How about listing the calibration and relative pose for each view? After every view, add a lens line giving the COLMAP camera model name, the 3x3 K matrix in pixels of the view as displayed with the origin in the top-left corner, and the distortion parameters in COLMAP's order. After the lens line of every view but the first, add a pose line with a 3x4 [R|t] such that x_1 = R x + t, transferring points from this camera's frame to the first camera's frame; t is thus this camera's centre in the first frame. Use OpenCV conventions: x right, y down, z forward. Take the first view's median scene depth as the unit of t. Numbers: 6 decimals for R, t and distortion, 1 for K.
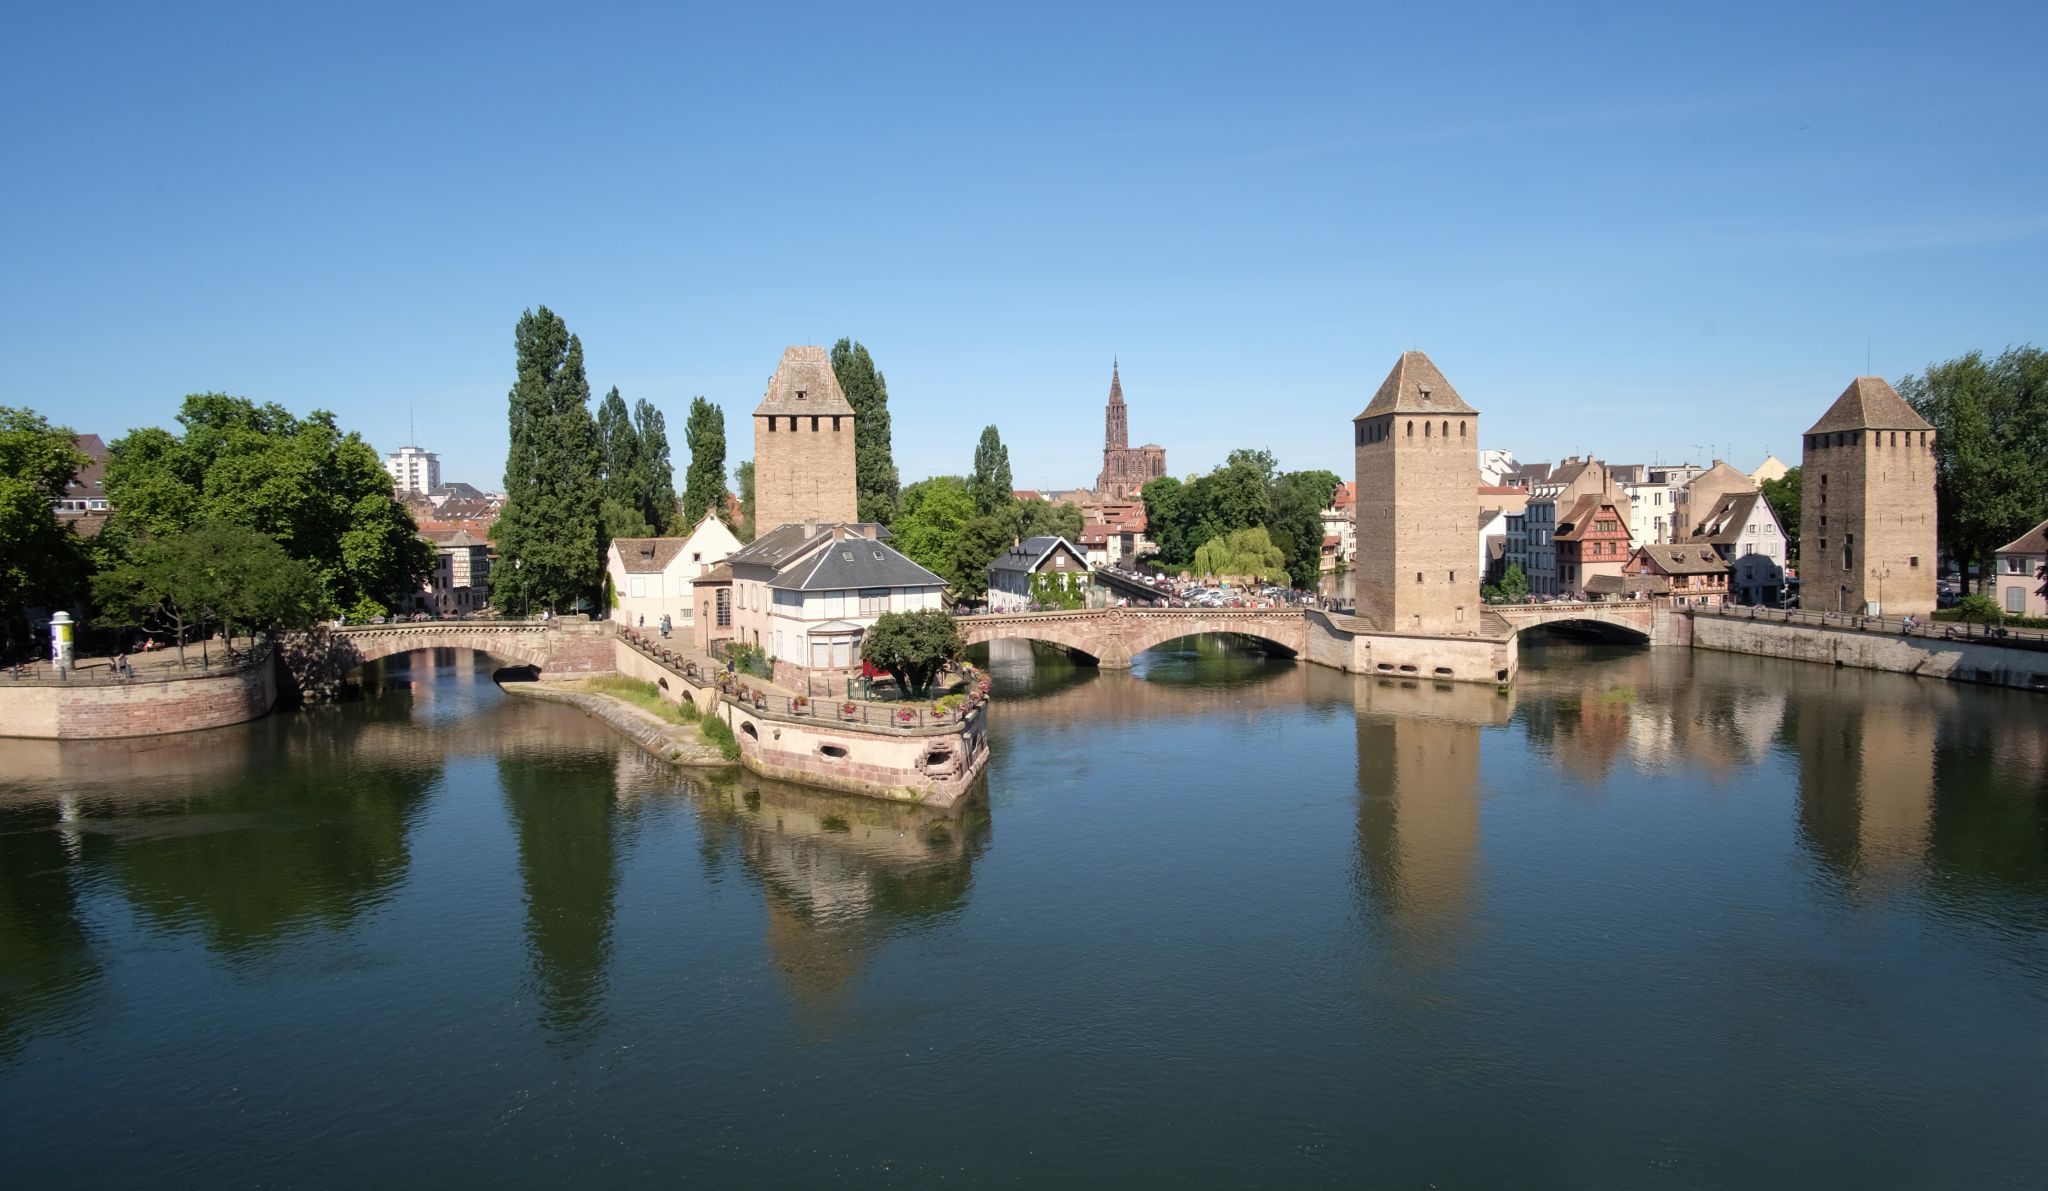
lens RADIAL K [[1231.9, 0, 1041.3], [0, 1231.9, 570.0], [0, 0, 1]] dist [-0.030812, 0.004170]
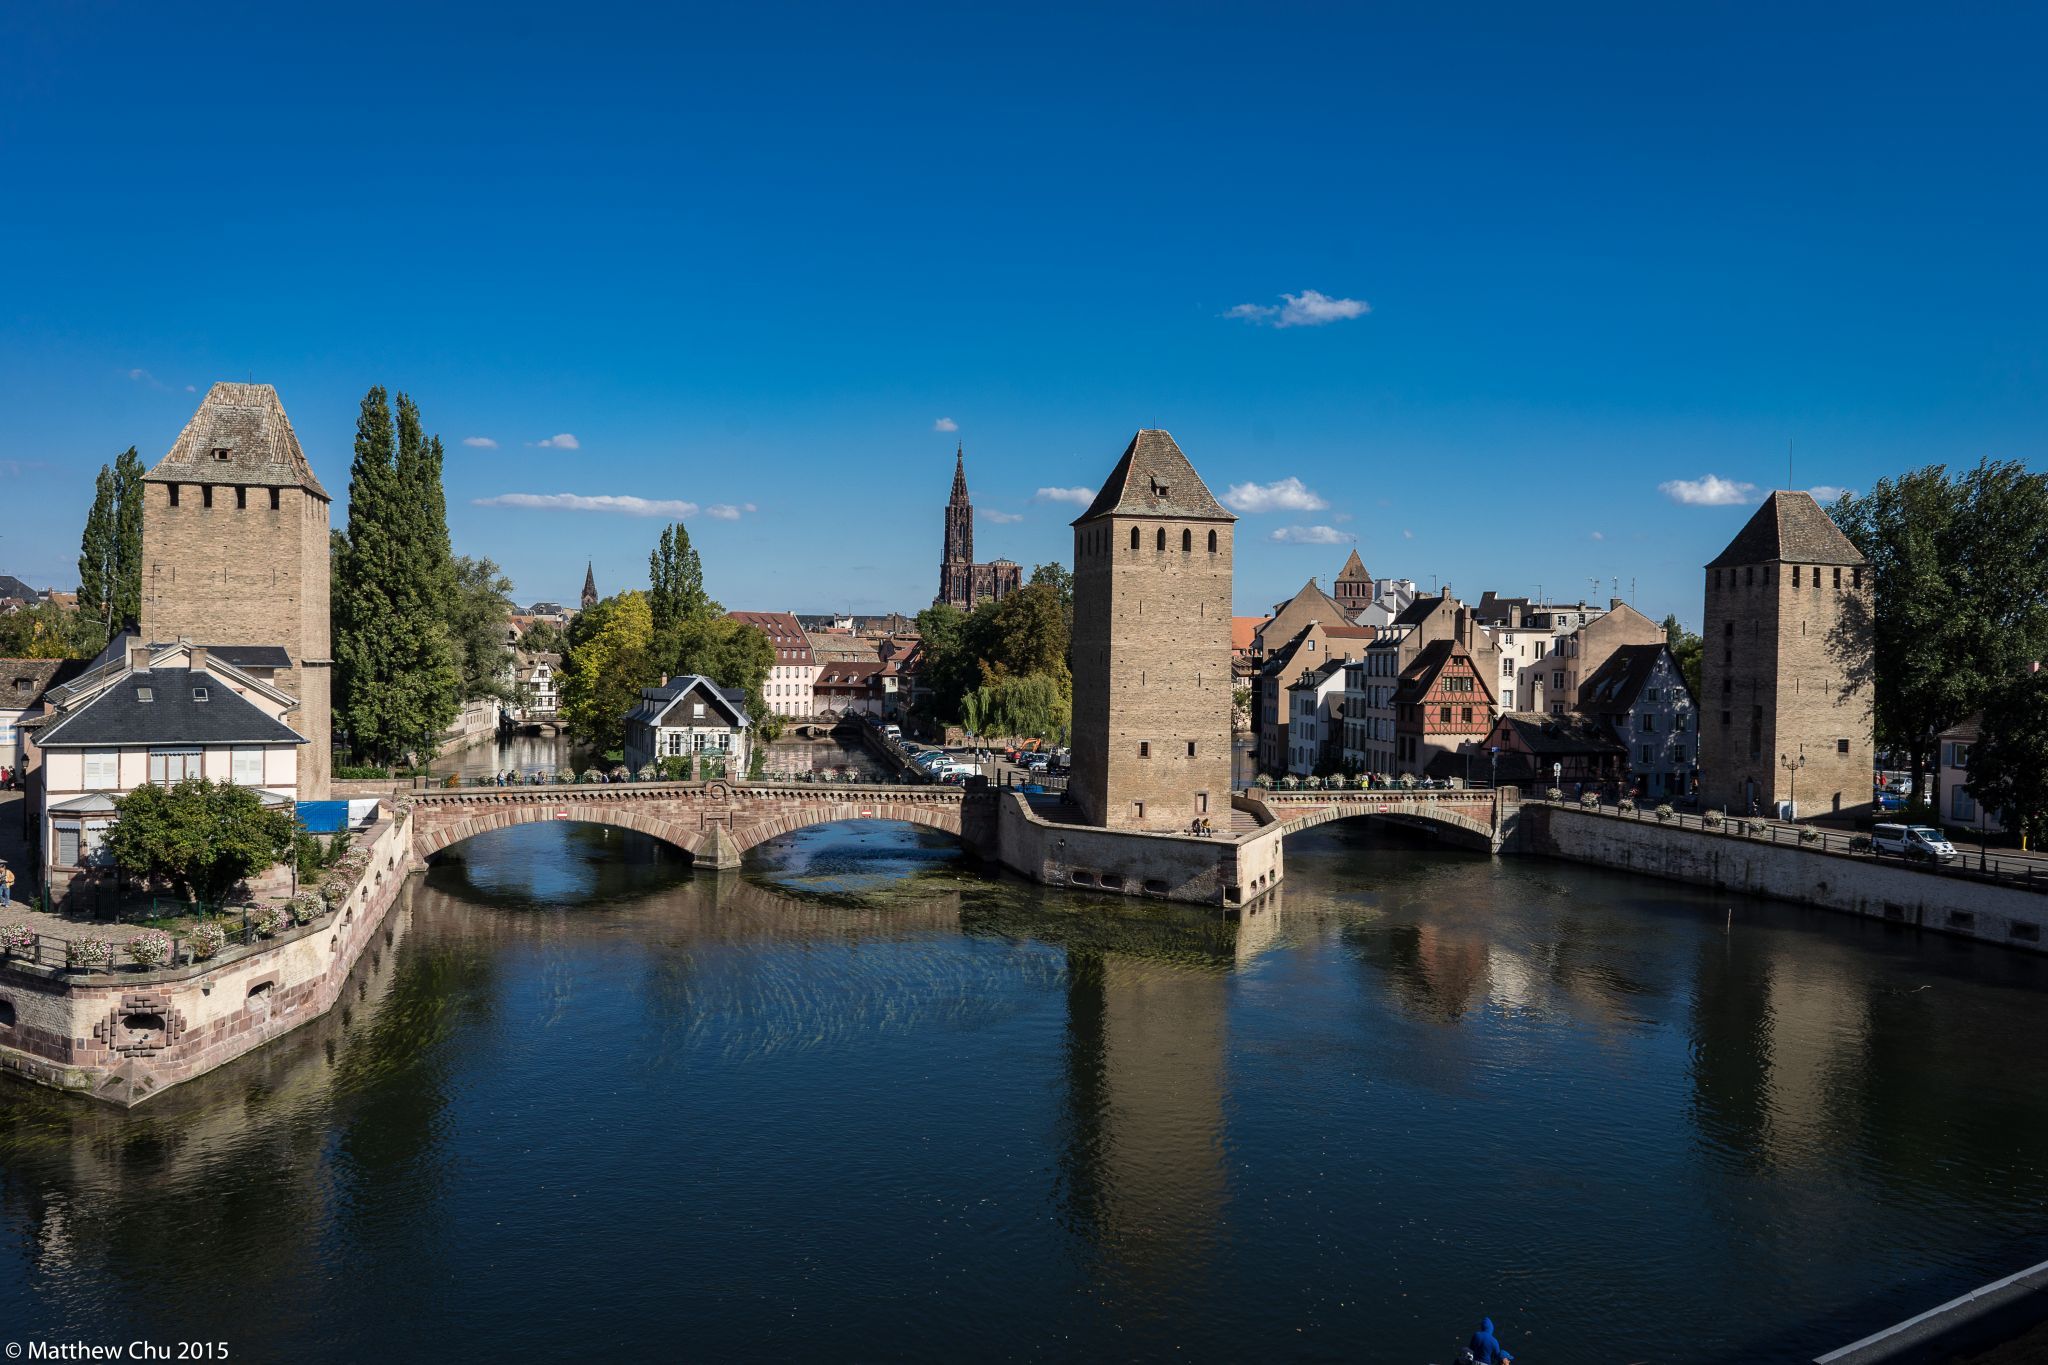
lens RADIAL K [[1592.9, 0, 1024.7], [0, 1592.9, 675.1], [0, 0, 1]] dist [-0.014732, -0.004085]
pose [[0.996731, 0.031056, 0.074587, 0.168988], [-0.028852, 0.999120, -0.030453, -0.006589], [-0.075467, 0.028202, 0.996749, 0.094143]]
